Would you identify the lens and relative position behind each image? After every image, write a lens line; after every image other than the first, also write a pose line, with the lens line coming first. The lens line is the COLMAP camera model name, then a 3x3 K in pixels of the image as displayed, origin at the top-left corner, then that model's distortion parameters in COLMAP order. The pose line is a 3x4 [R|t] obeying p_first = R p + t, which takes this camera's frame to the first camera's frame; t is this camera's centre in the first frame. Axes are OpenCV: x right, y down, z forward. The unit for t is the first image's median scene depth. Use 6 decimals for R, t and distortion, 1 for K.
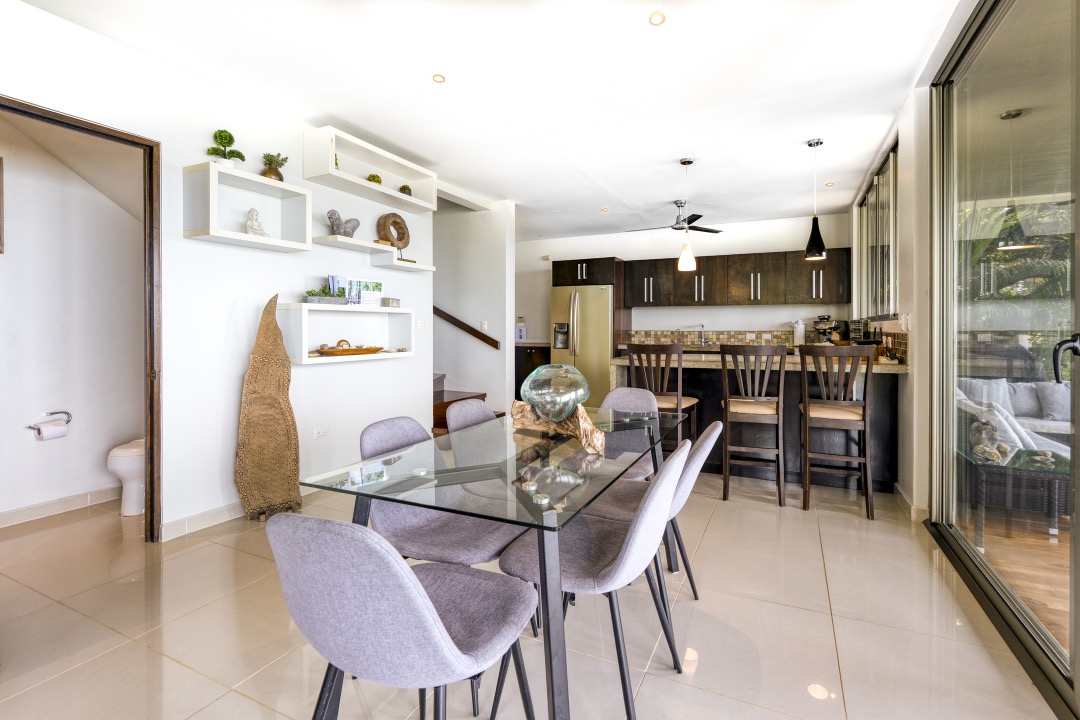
lens RADIAL K [[448.6, 0, 552.5], [0, 448.6, 333.3], [0, 0, 1]] dist [-0.001615, -0.000034]
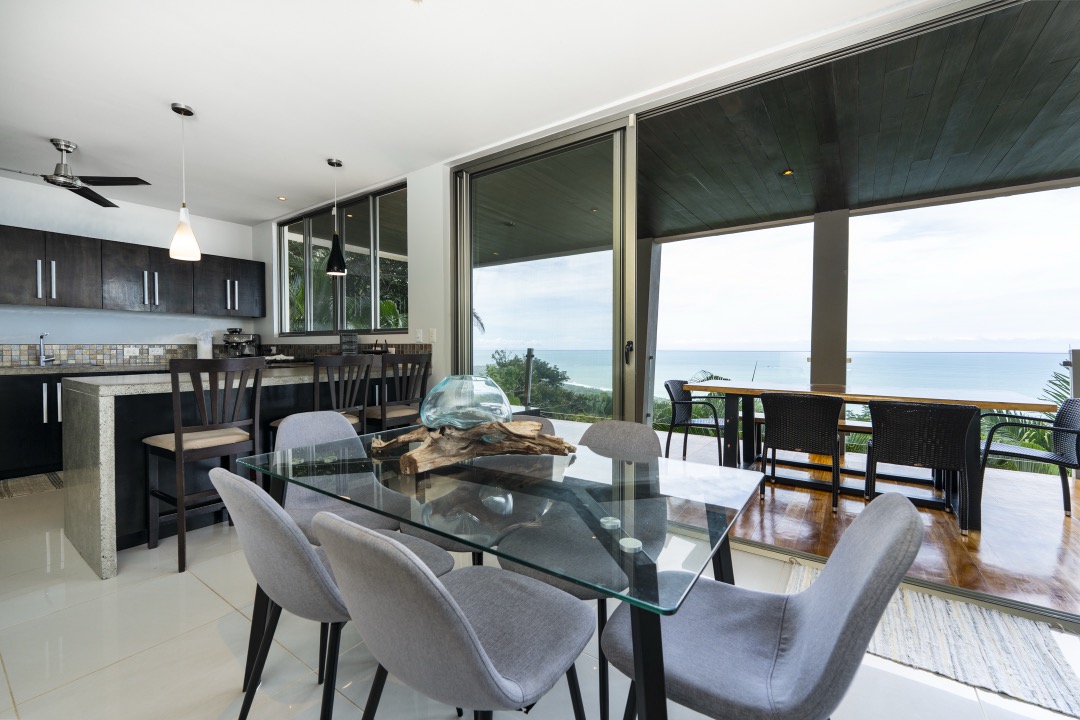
lens RADIAL K [[446.4, 0, 539.5], [0, 446.4, 353.8], [0, 0, 1]] dist [-0.000398, -0.000122]
pose [[0.206847, -0.012588, 0.978292, -0.191834], [0.005957, 0.999915, 0.011607, 0.006636], [-0.978355, 0.003427, 0.206905, 0.178278]]
